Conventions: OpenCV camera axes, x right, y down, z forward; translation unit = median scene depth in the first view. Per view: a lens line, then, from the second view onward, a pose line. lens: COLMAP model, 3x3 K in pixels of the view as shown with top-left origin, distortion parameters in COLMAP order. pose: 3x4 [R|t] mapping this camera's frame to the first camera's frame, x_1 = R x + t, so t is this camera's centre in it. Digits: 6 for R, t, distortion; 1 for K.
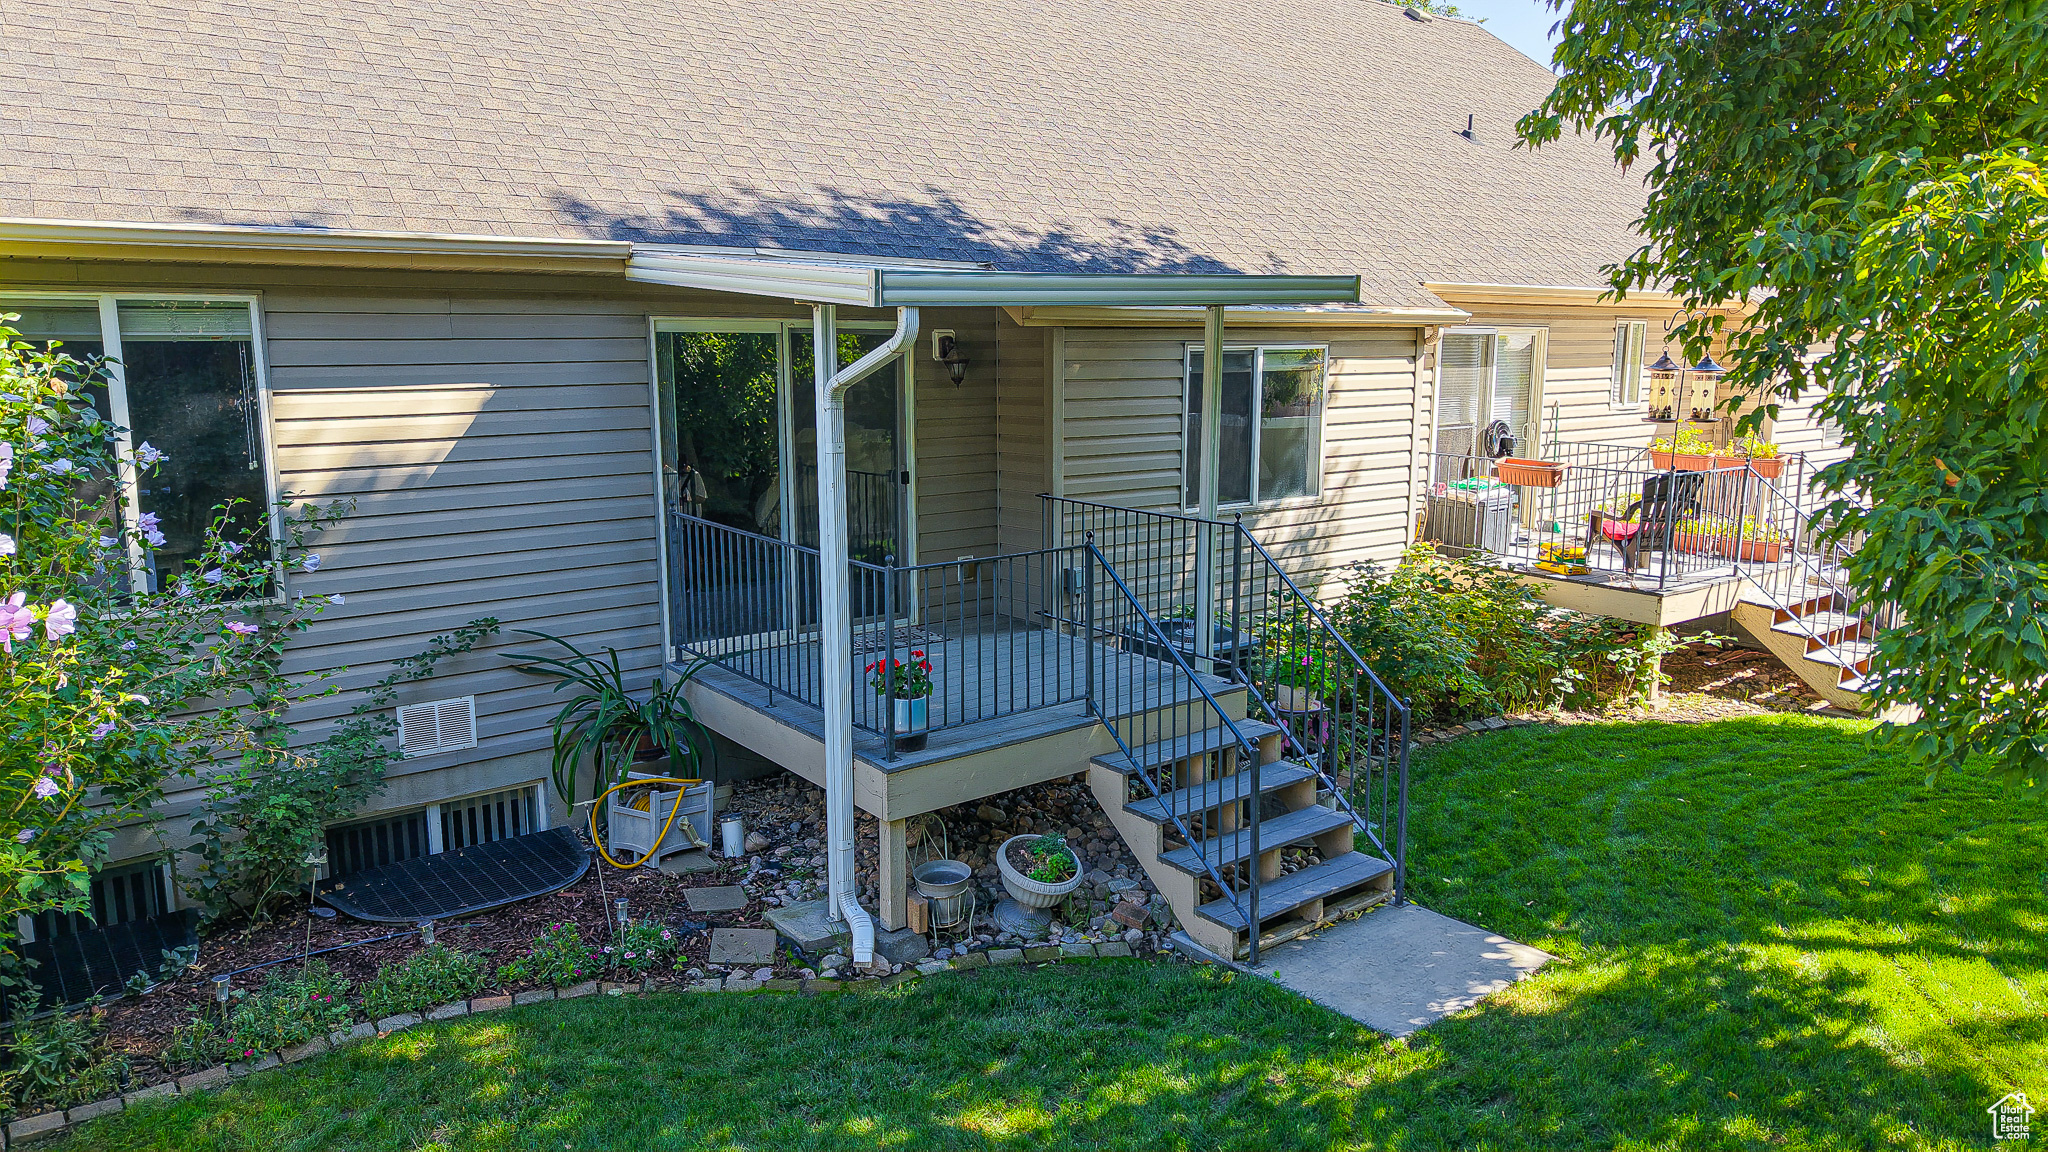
lens RADIAL K [[1342.2, 0, 1024.0], [0, 1342.2, 576.0], [0, 0, 1]] dist [0.043022, -0.059247]
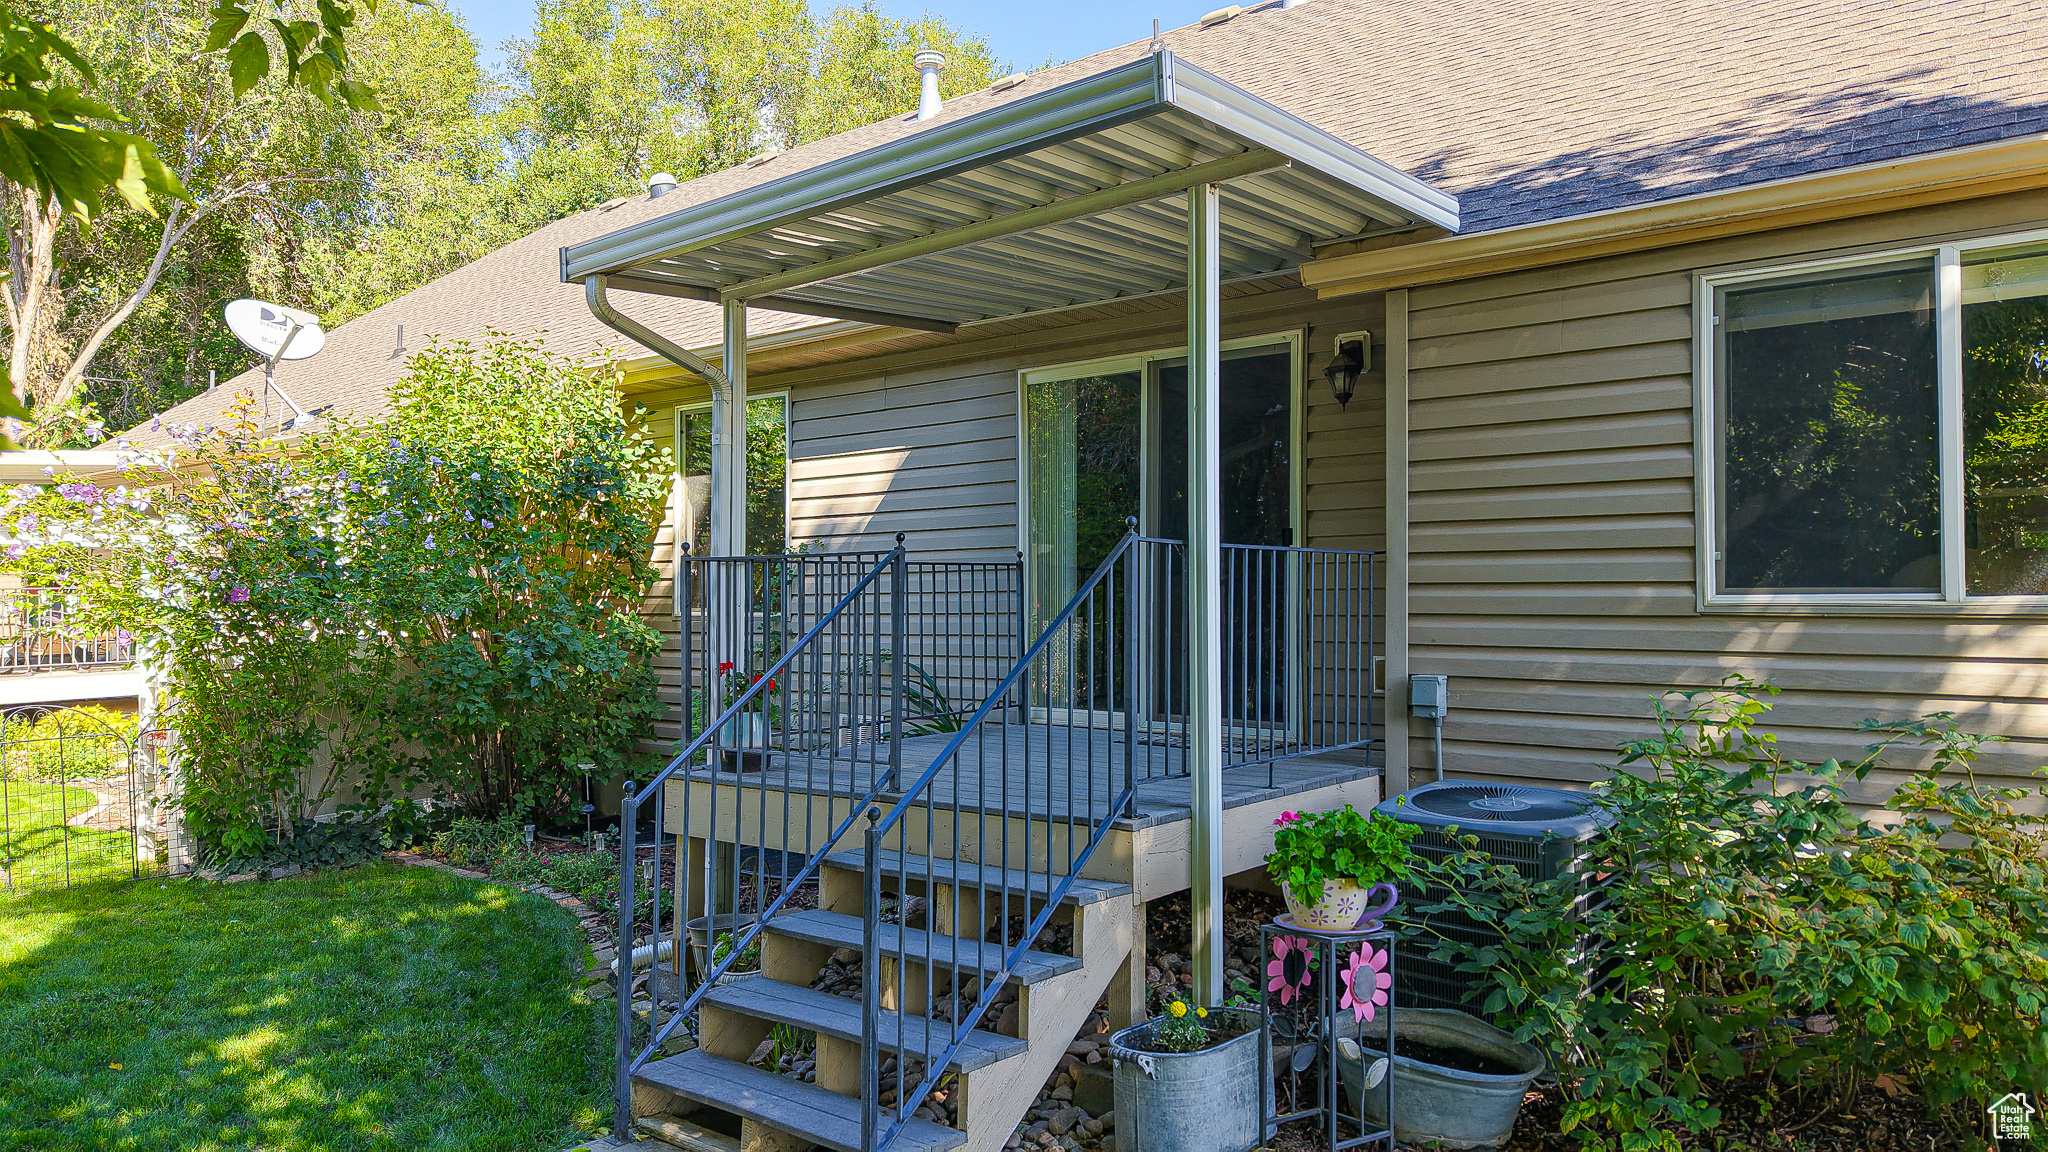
lens RADIAL K [[1342.2, 0, 1024.0], [0, 1342.2, 576.0], [0, 0, 1]] dist [0.043022, -0.059247]
pose [[0.243159, -0.029839, -0.969527, 0.696231], [-0.172995, 0.982168, -0.073615, 0.031965], [0.954435, 0.185623, 0.233661, 0.805908]]
